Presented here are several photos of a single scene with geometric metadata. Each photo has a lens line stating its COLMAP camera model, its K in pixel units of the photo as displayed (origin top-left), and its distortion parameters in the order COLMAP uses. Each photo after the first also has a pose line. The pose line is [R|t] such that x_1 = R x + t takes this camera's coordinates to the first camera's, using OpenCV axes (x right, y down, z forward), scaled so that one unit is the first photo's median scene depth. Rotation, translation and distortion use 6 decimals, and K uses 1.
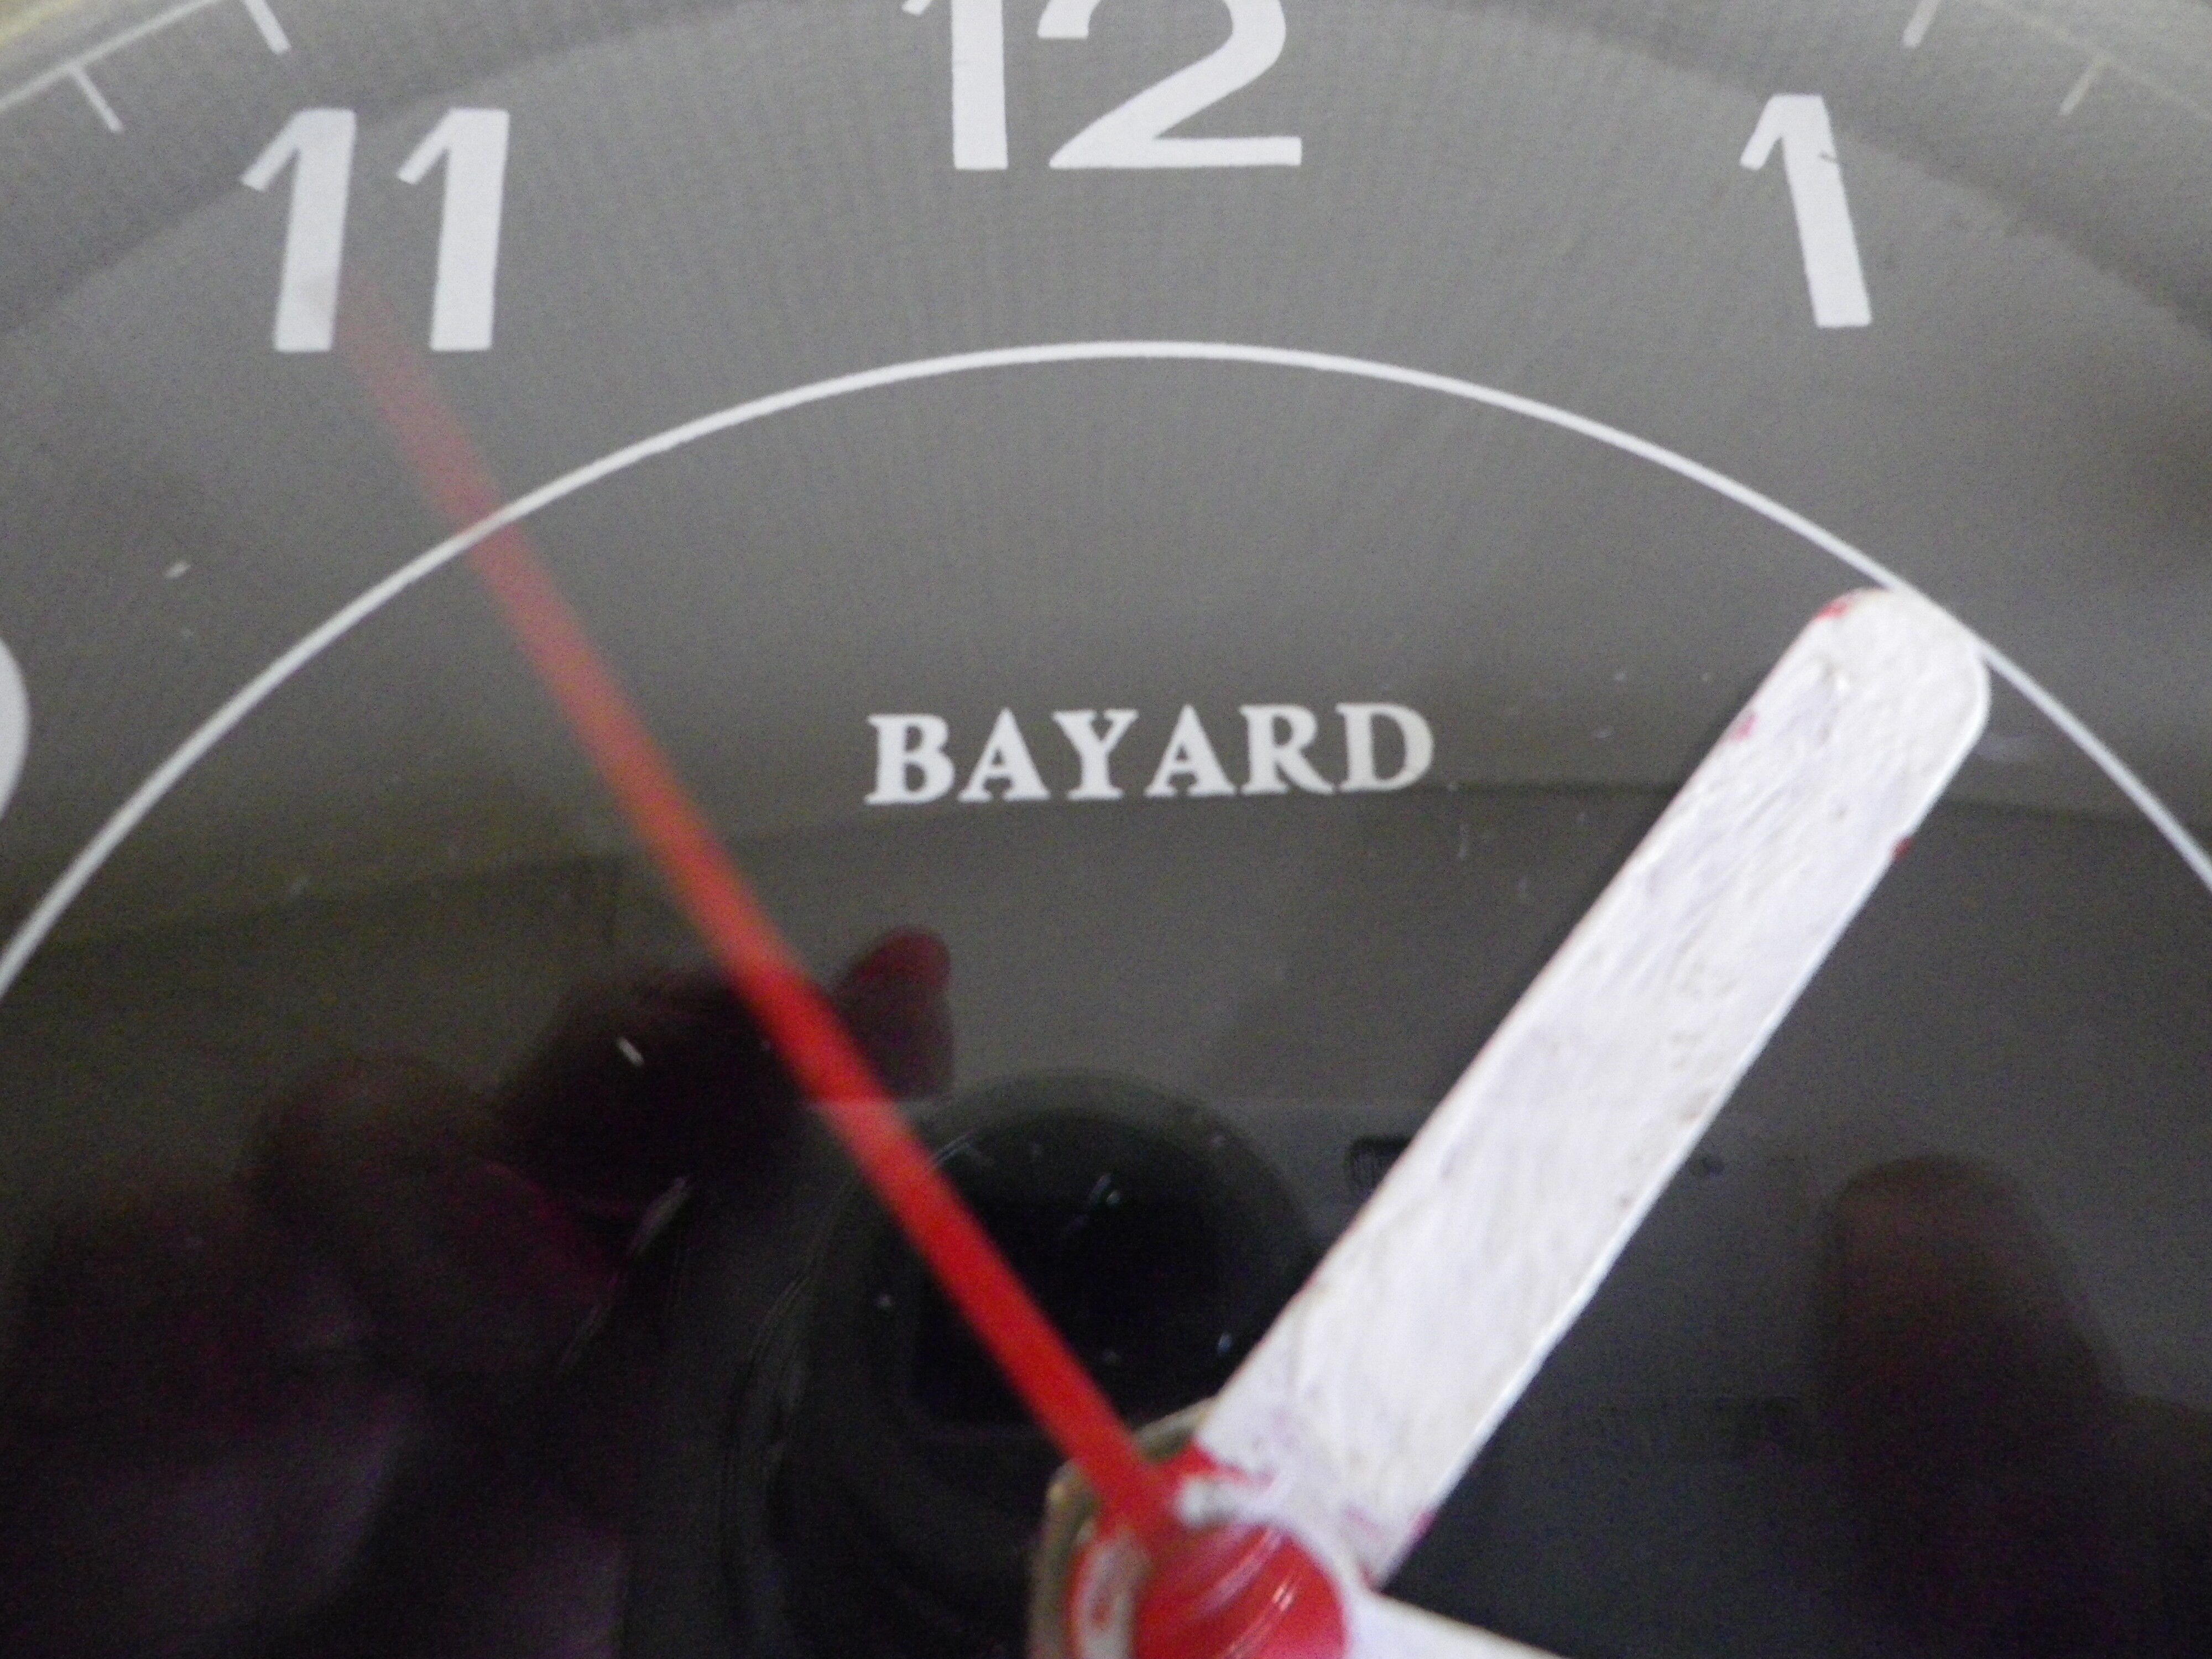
lens RADIAL K [[1694.5, 0, 1112.2], [0, 1694.5, 824.1], [0, 0, 1]] dist [-0.008769, 0.006535]
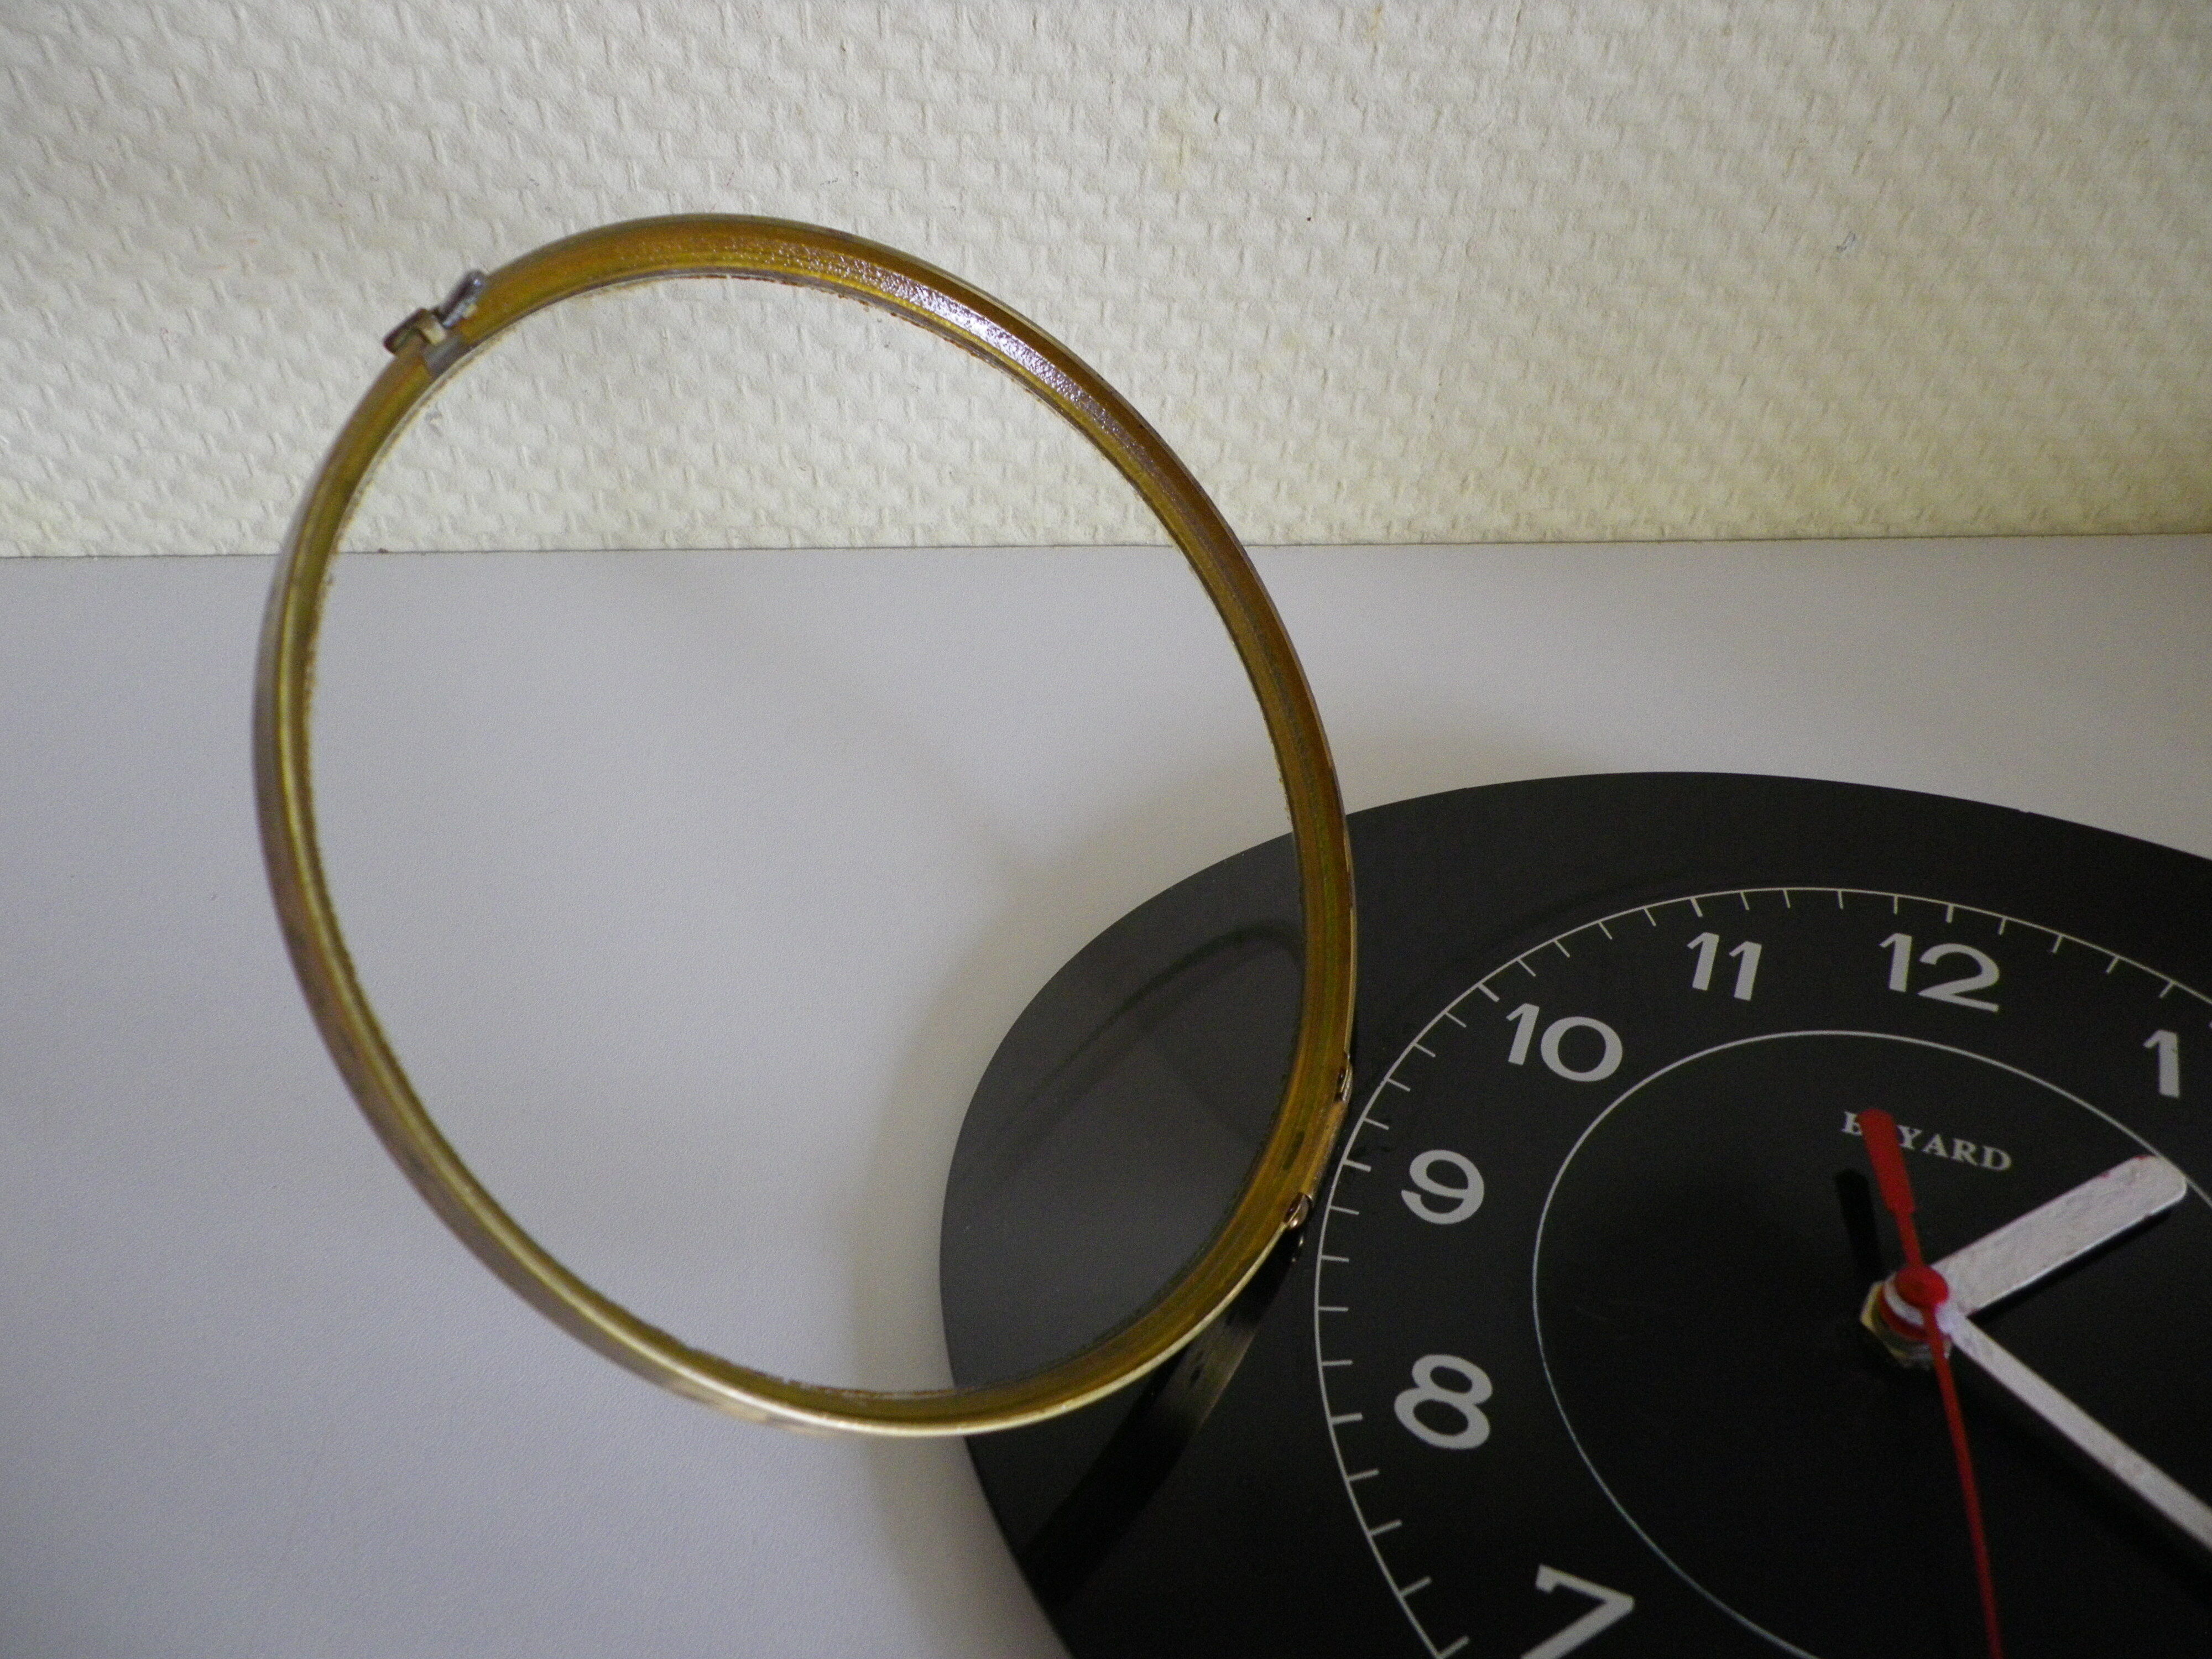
lens RADIAL K [[1689.6, 0, 1103.0], [0, 1689.6, 823.2], [0, 0, 1]] dist [-0.005146, 0.004981]
pose [[0.893740, 0.203651, -0.399695, -0.247086], [-0.362519, 0.852697, -0.376150, 1.384467], [0.264215, 0.481077, 0.835916, -2.846108]]
